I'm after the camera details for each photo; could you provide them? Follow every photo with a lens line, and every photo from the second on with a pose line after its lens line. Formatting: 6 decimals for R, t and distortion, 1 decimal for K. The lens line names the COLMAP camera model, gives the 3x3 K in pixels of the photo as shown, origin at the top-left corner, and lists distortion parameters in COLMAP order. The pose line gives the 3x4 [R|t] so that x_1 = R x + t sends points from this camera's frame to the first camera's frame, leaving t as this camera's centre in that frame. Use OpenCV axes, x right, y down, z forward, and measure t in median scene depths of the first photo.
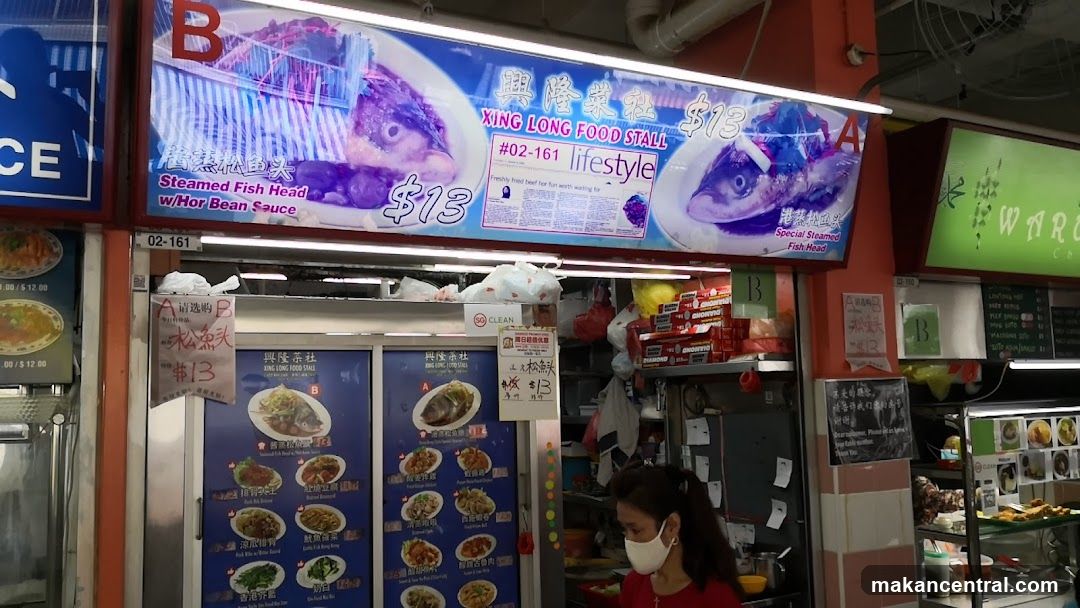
lens RADIAL K [[919.6, 0, 541.2], [0, 919.6, 306.6], [0, 0, 1]] dist [-0.015252, 0.001566]
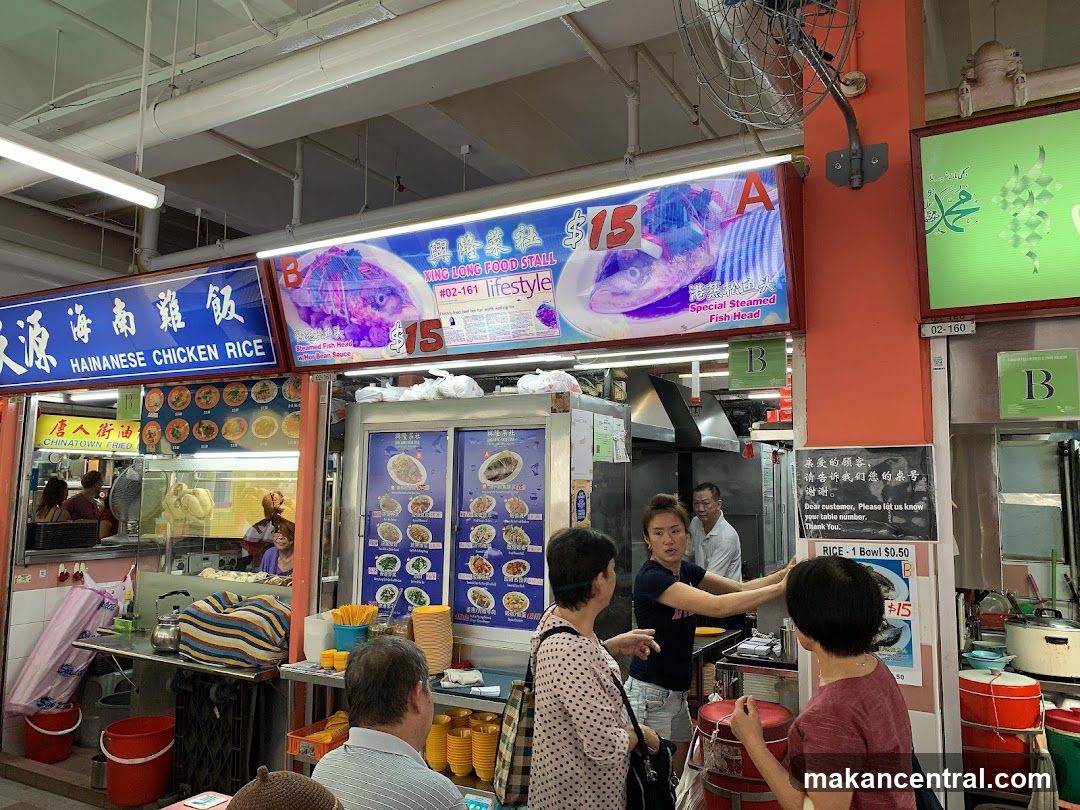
lens RADIAL K [[809.6, 0, 537.1], [0, 809.6, 401.7], [0, 0, 1]] dist [0.027956, -0.011817]
pose [[0.537302, -0.058525, -0.841357, 1.043792], [0.060726, 0.997685, -0.030619, 0.048725], [0.841201, -0.034641, 0.539612, 0.377897]]
